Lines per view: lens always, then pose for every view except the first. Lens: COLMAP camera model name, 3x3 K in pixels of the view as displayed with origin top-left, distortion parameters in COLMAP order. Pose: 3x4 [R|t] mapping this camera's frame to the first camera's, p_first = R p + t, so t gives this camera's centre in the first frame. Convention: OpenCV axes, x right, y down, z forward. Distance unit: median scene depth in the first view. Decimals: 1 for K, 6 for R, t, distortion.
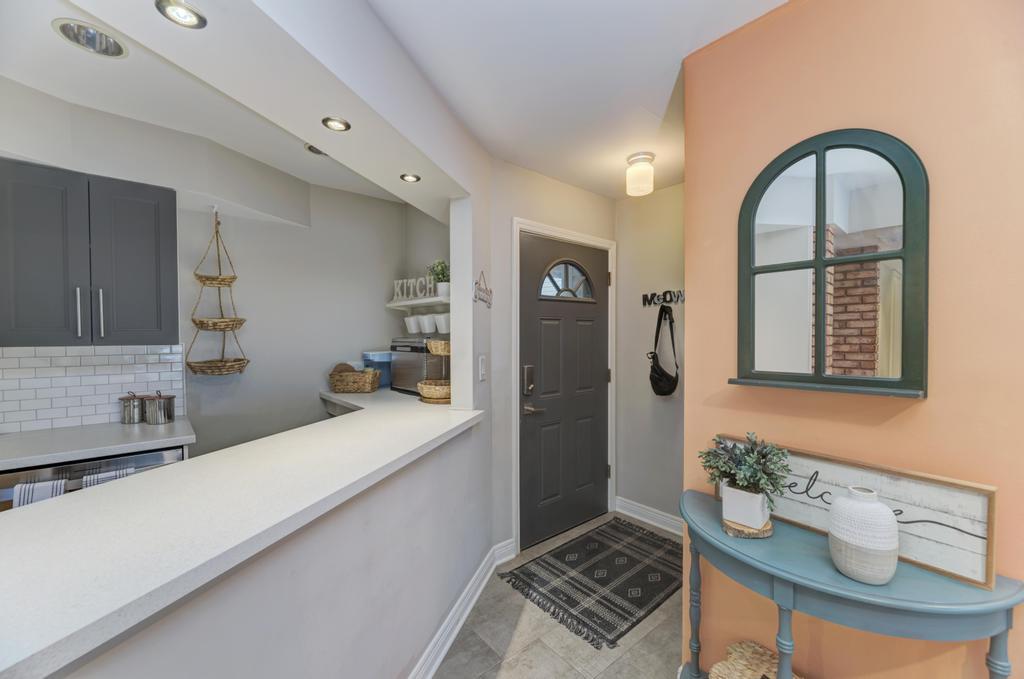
lens RADIAL K [[408.3, 0, 514.7], [0, 408.3, 342.0], [0, 0, 1]] dist [0.007913, -0.003680]
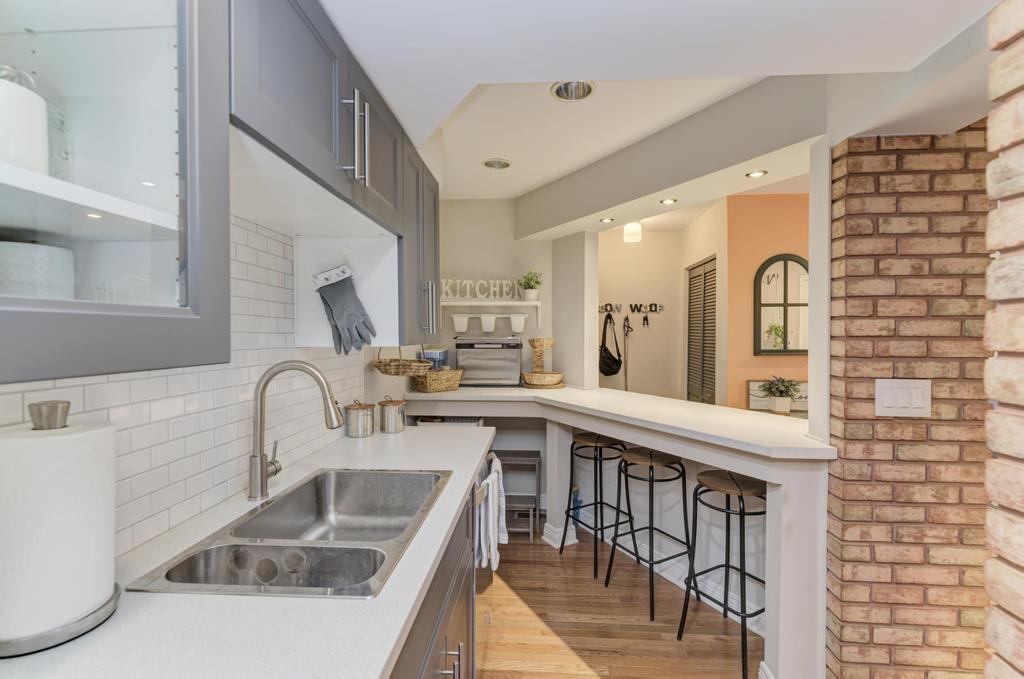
lens RADIAL K [[480.3, 0, 504.0], [0, 480.3, 337.3], [0, 0, 1]] dist [0.002445, -0.000305]
pose [[0.703277, -0.004886, 0.710899, -1.400558], [0.011477, 0.999924, -0.004481, -0.001237], [-0.710824, 0.011310, 0.703279, 0.091742]]
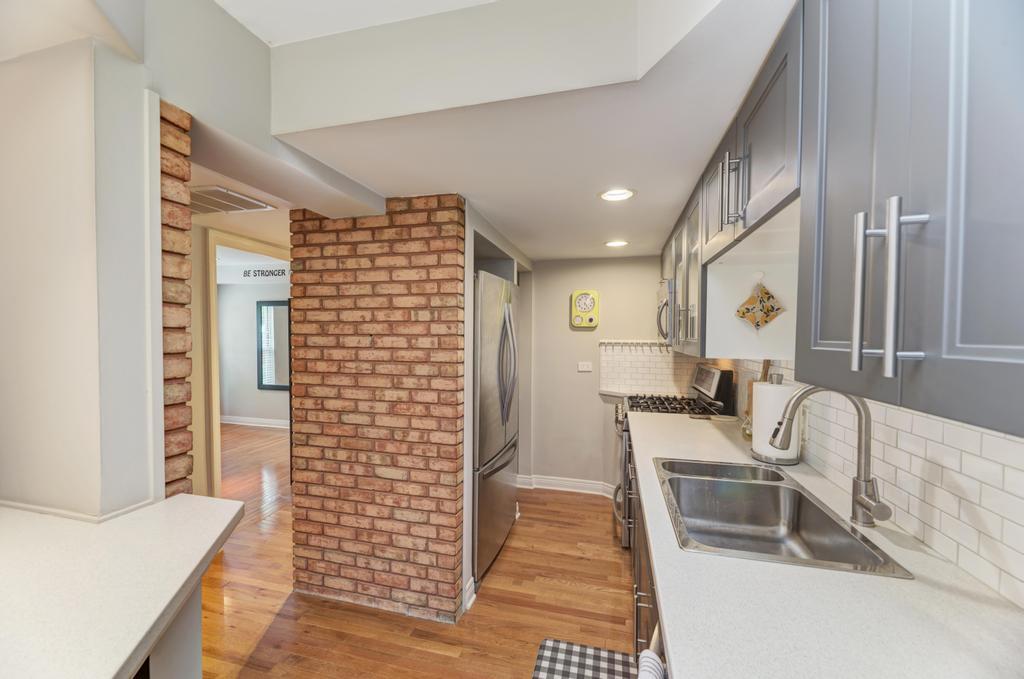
lens RADIAL K [[408.3, 0, 510.7], [0, 408.3, 342.6], [0, 0, 1]] dist [0.007913, -0.003680]
pose [[-0.821734, 0.008672, -0.569806, -0.551831], [-0.014551, 0.999239, 0.036193, -0.034145], [0.569686, 0.038032, -0.820982, 0.905010]]
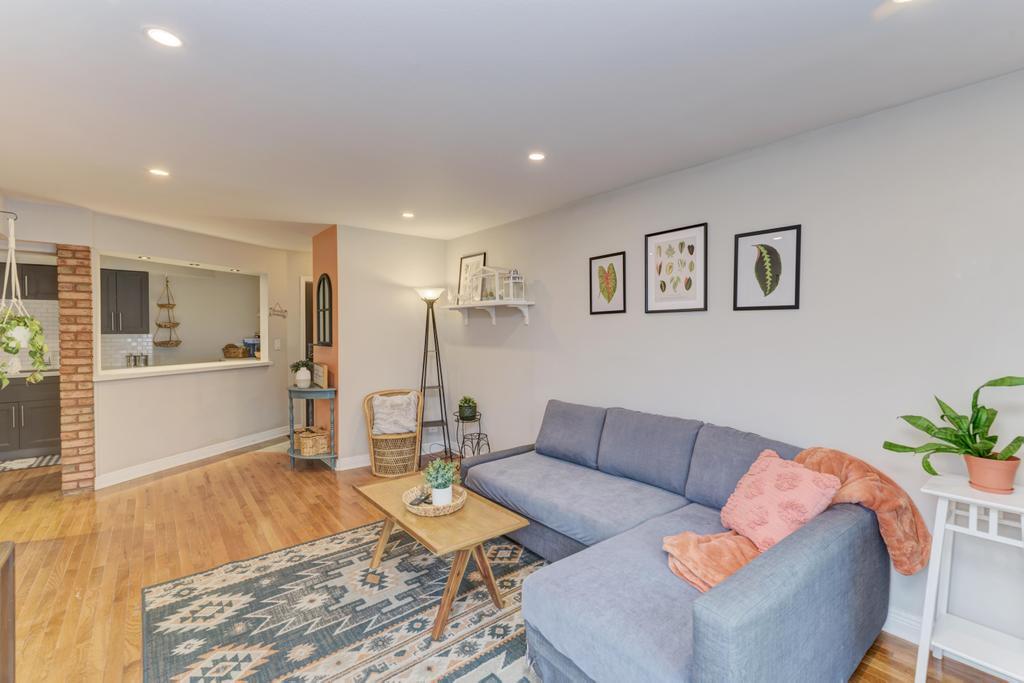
lens RADIAL K [[443.0, 0, 512.4], [0, 443.0, 339.5], [0, 0, 1]] dist [0.005655, -0.002461]
pose [[0.999593, 0.003841, -0.028279, 1.360108], [-0.003736, 0.999986, 0.003732, 0.021040], [0.028293, -0.003625, 0.999593, -1.524587]]
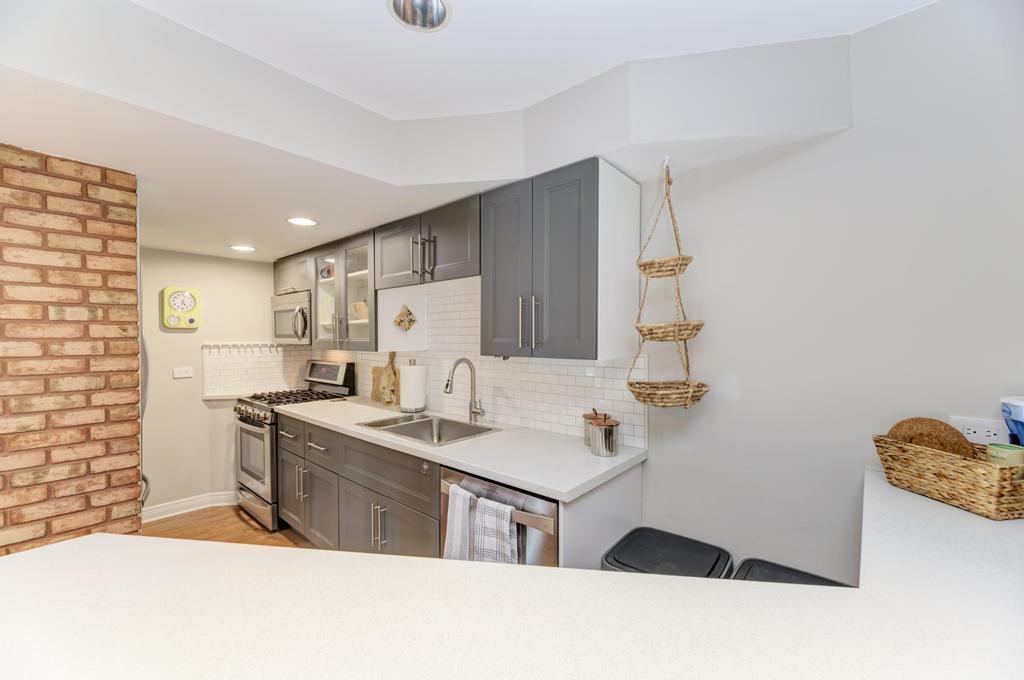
lens RADIAL K [[408.3, 0, 513.2], [0, 408.3, 344.1], [0, 0, 1]] dist [0.007913, -0.003680]
pose [[0.144140, 0.020217, -0.989351, -0.091678], [-0.016764, 0.999698, 0.017986, -0.031410], [0.989415, 0.013993, 0.144436, 0.691913]]
